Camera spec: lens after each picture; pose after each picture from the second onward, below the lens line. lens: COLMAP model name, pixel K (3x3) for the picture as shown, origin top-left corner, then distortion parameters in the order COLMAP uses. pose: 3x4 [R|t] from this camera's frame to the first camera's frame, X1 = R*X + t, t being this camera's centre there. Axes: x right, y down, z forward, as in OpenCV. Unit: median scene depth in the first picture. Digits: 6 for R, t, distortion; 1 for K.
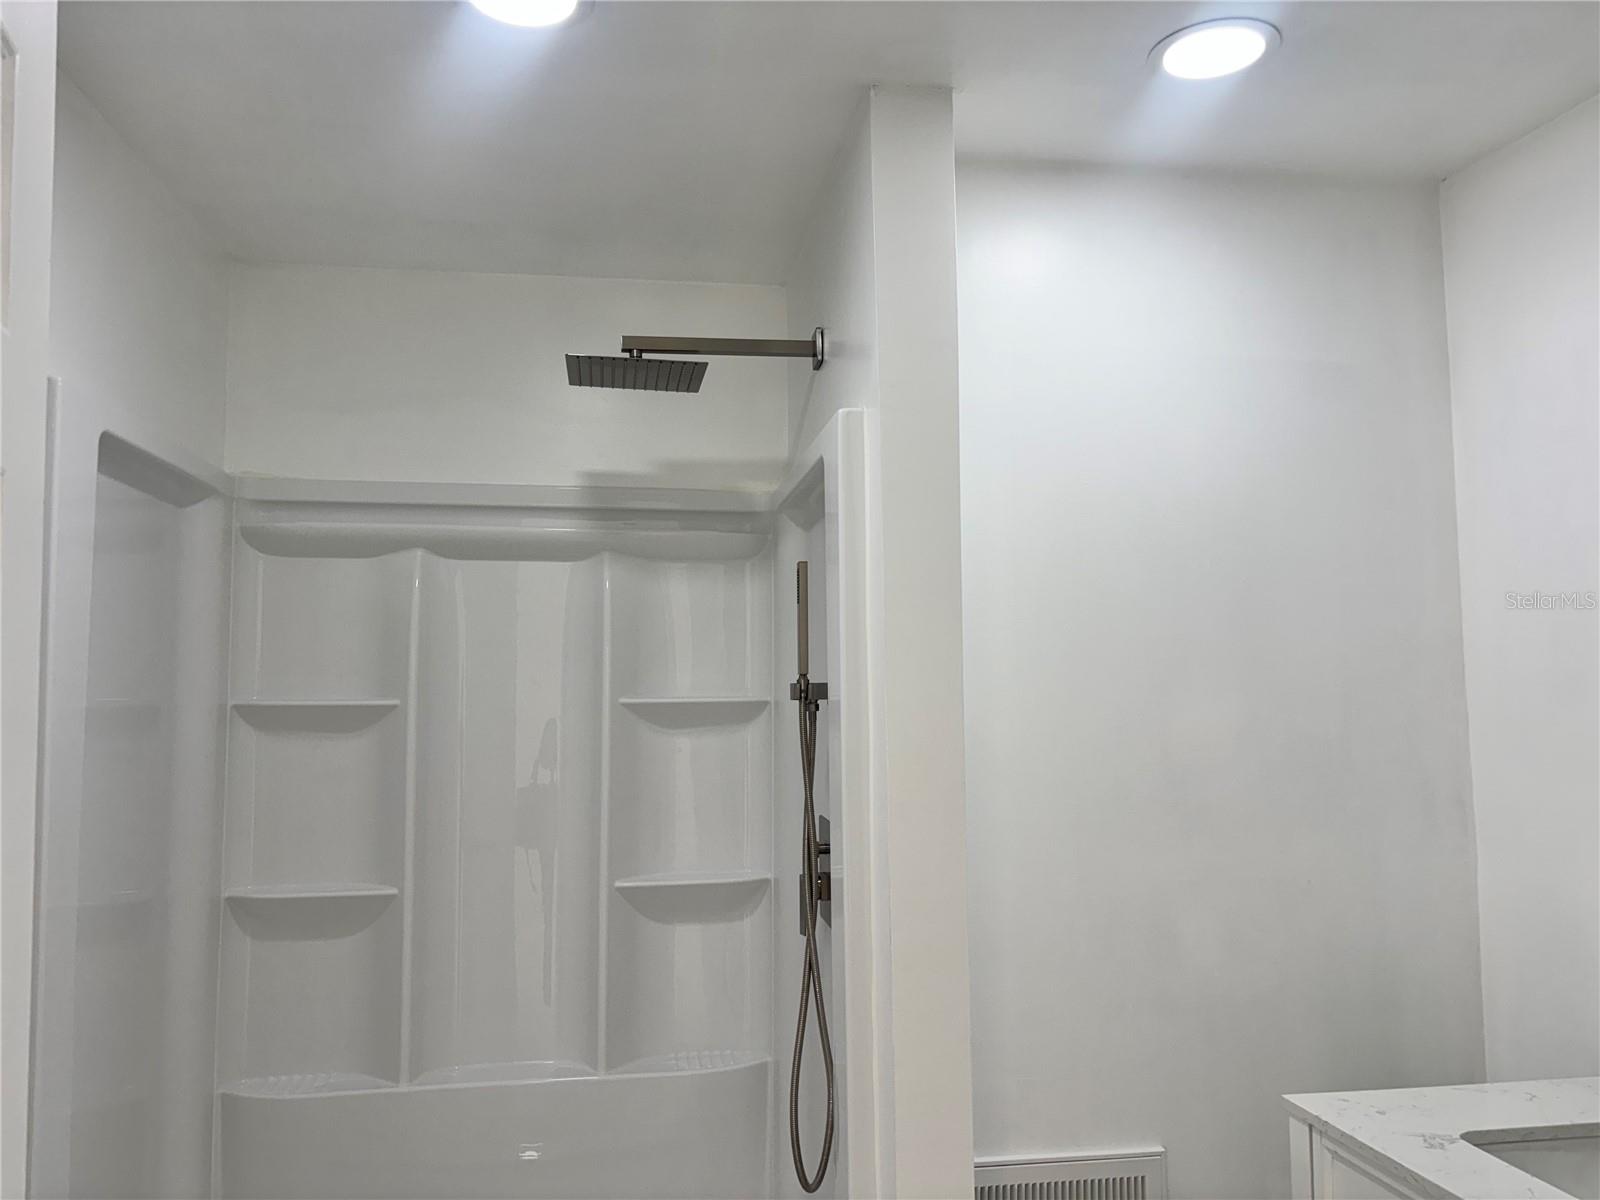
lens RADIAL K [[1197.5, 0, 814.0], [0, 1197.5, 603.8], [0, 0, 1]] dist [0.039366, -0.050511]
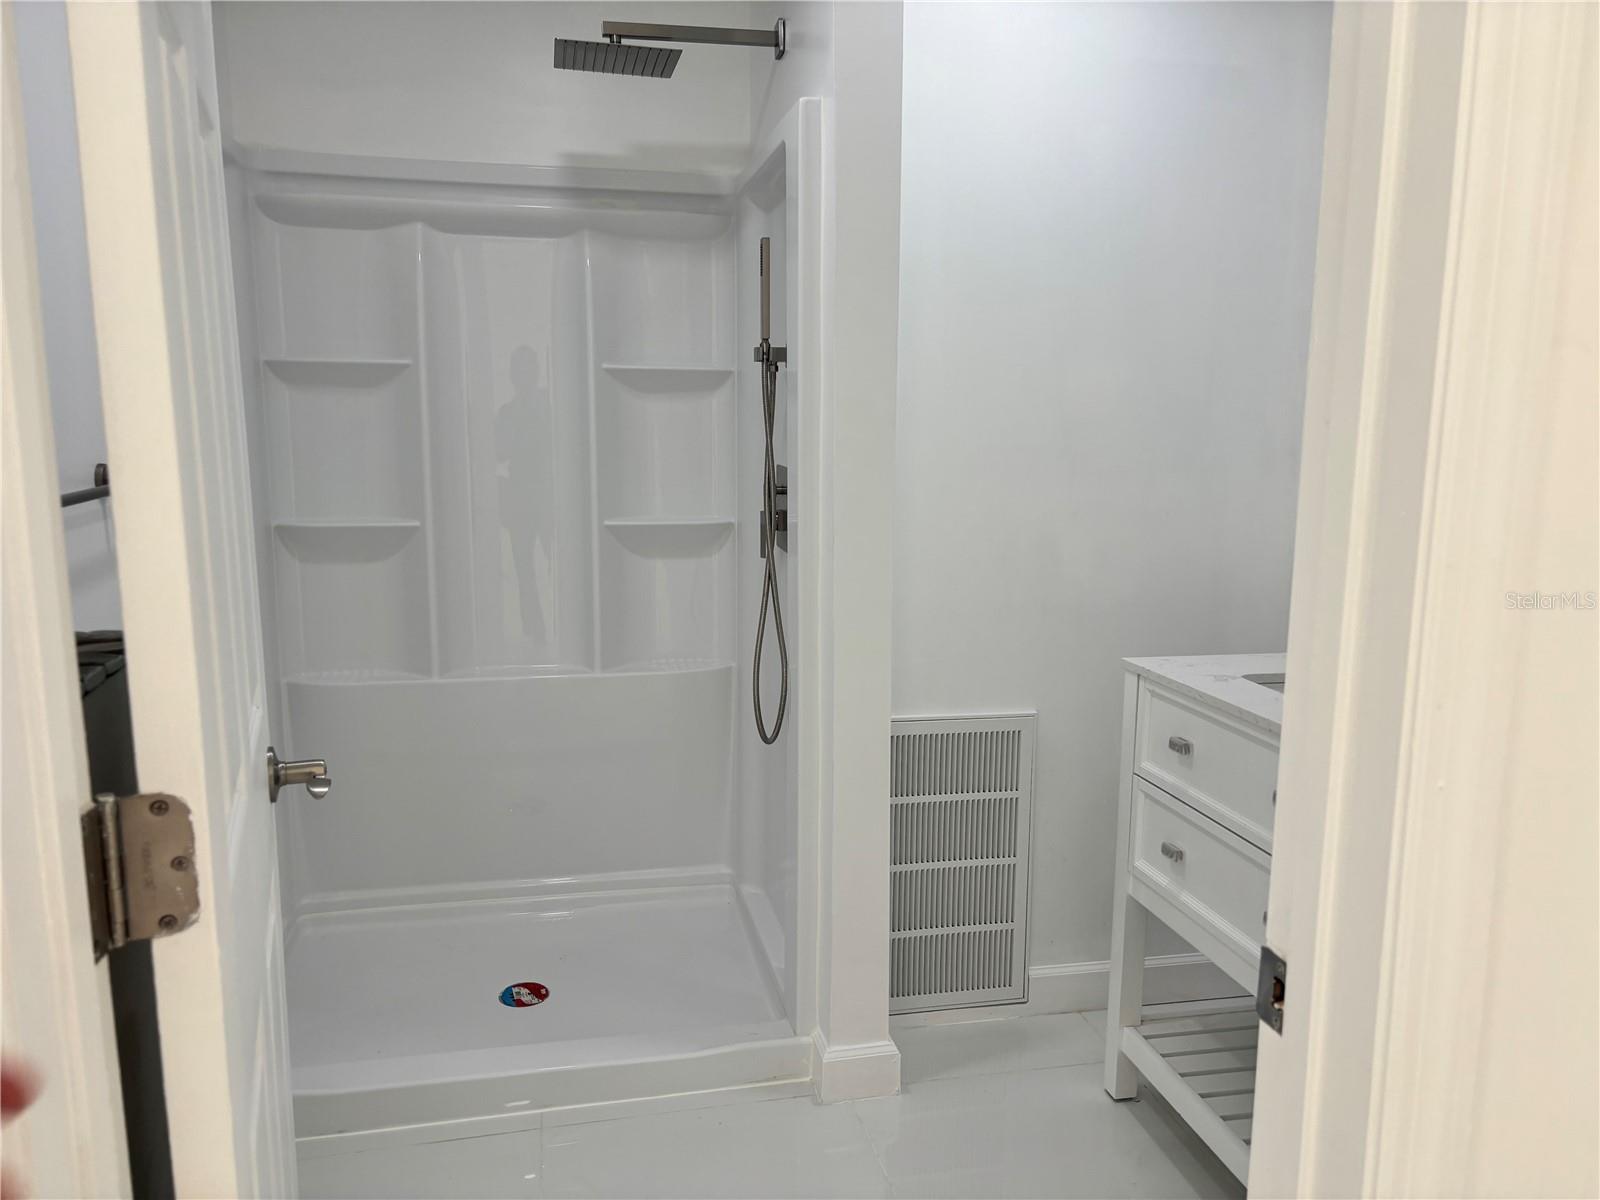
lens RADIAL K [[1197.5, 0, 817.4], [0, 1197.5, 604.8], [0, 0, 1]] dist [0.039366, -0.050511]
pose [[0.998857, 0.007231, 0.047256, -0.010548], [-0.018401, 0.970489, 0.240441, 0.024328], [-0.044123, -0.241036, 0.969513, -0.190170]]
